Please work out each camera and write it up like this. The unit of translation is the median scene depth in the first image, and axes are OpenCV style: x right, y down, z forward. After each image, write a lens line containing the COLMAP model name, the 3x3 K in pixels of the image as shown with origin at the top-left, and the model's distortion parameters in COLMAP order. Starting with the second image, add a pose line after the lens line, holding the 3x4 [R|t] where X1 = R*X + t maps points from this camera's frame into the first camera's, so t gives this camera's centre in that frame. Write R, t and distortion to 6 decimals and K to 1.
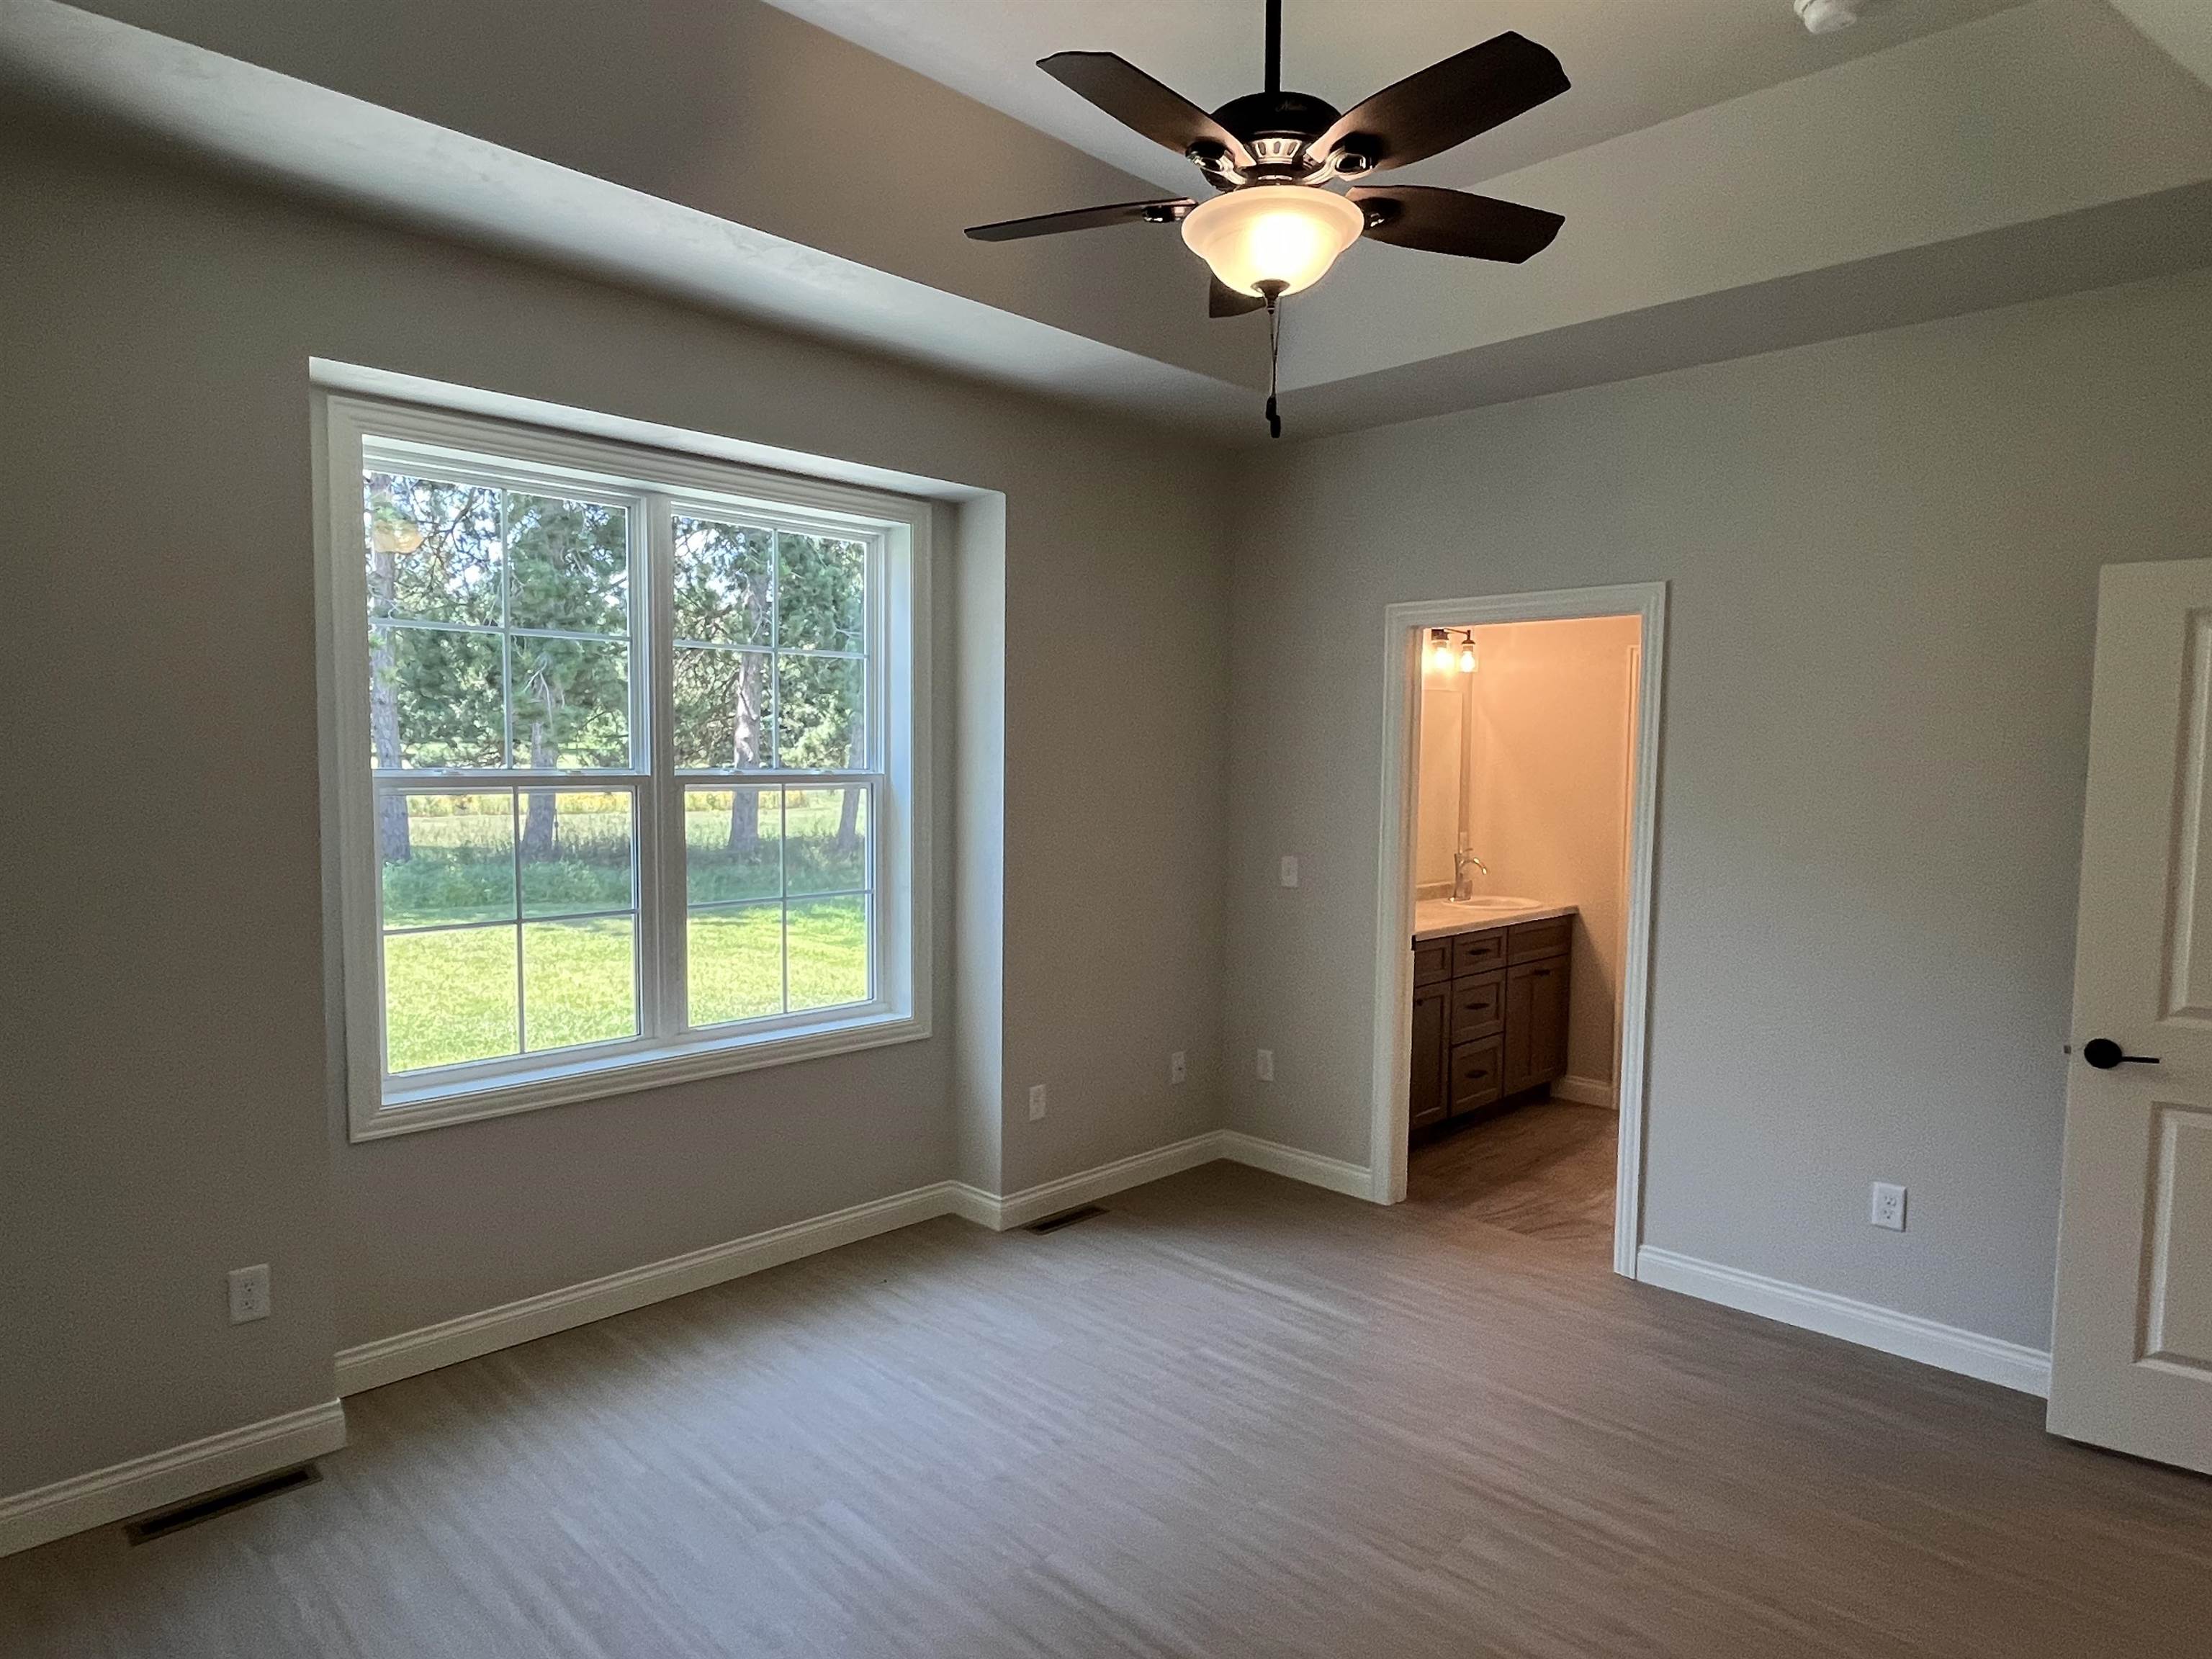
lens RADIAL K [[1318.1, 0, 1102.3], [0, 1318.1, 850.6], [0, 0, 1]] dist [-0.001442, 0.001026]
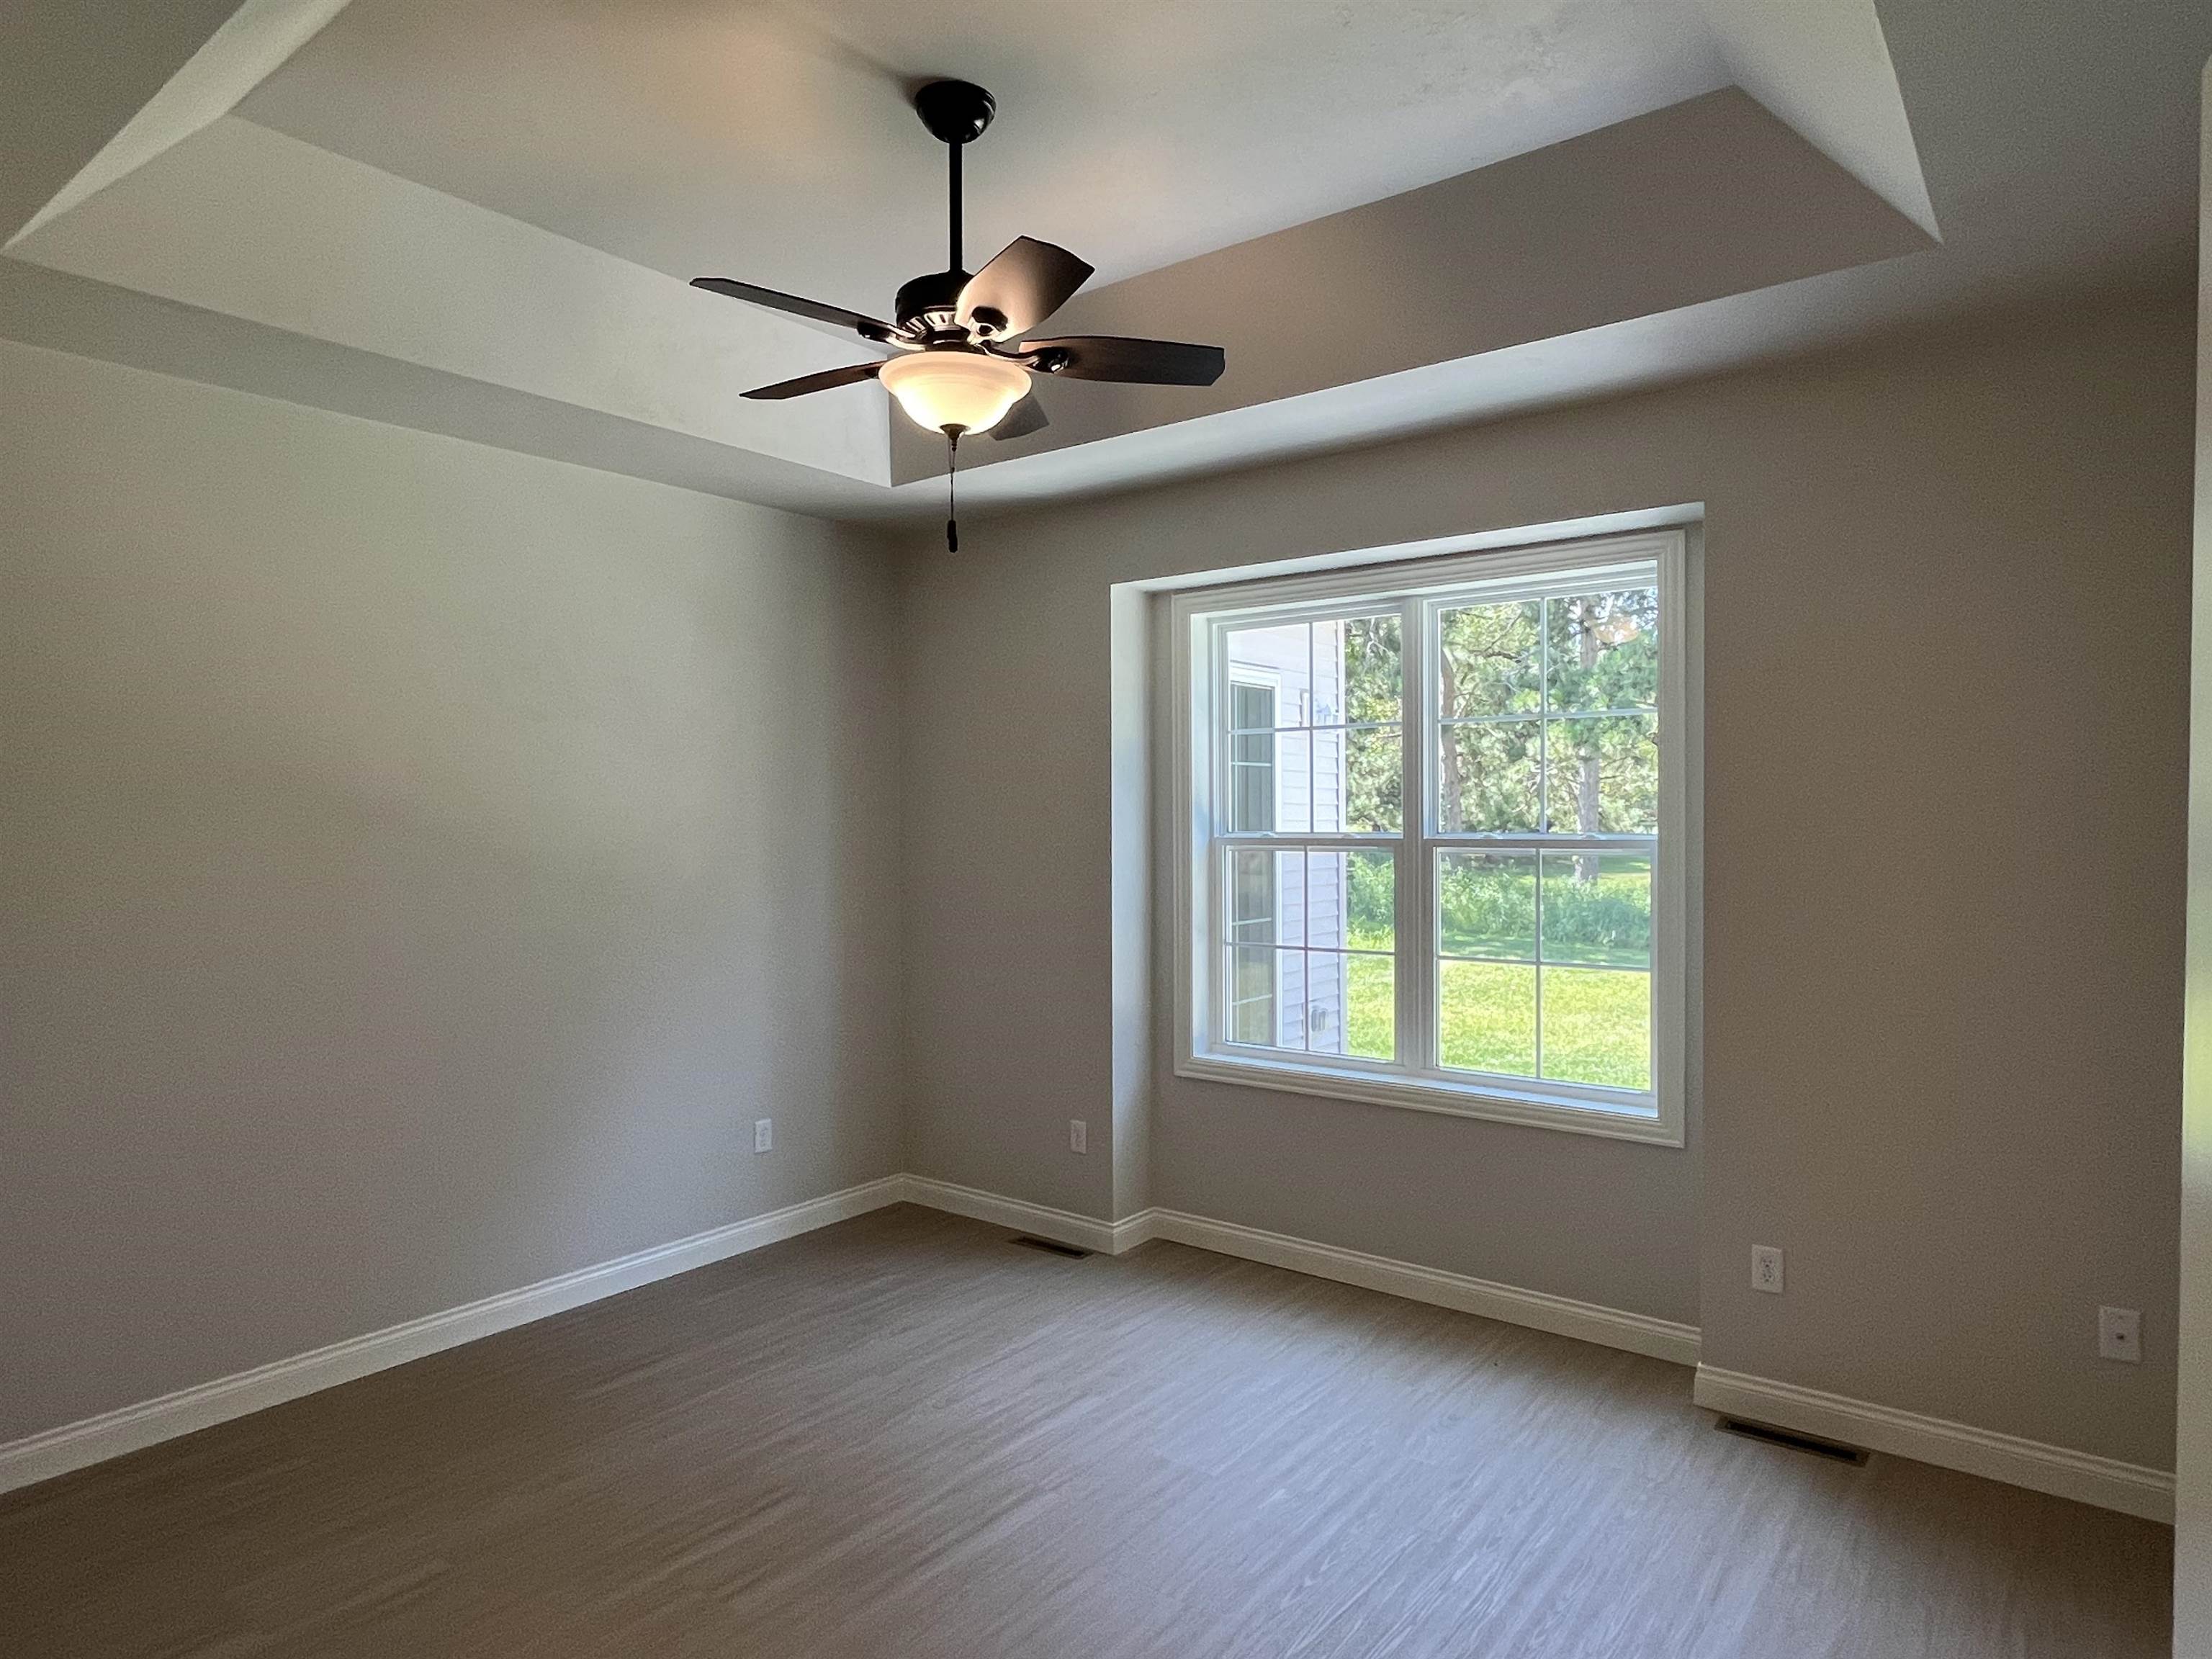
lens RADIAL K [[1284.0, 0, 1111.1], [0, 1284.0, 852.3], [0, 0, 1]] dist [-0.000517, 0.000373]
pose [[0.123301, 0.026797, -0.992007, 1.018272], [-0.057374, 0.998156, 0.019832, -0.071436], [0.990709, 0.054470, 0.124611, 0.816883]]
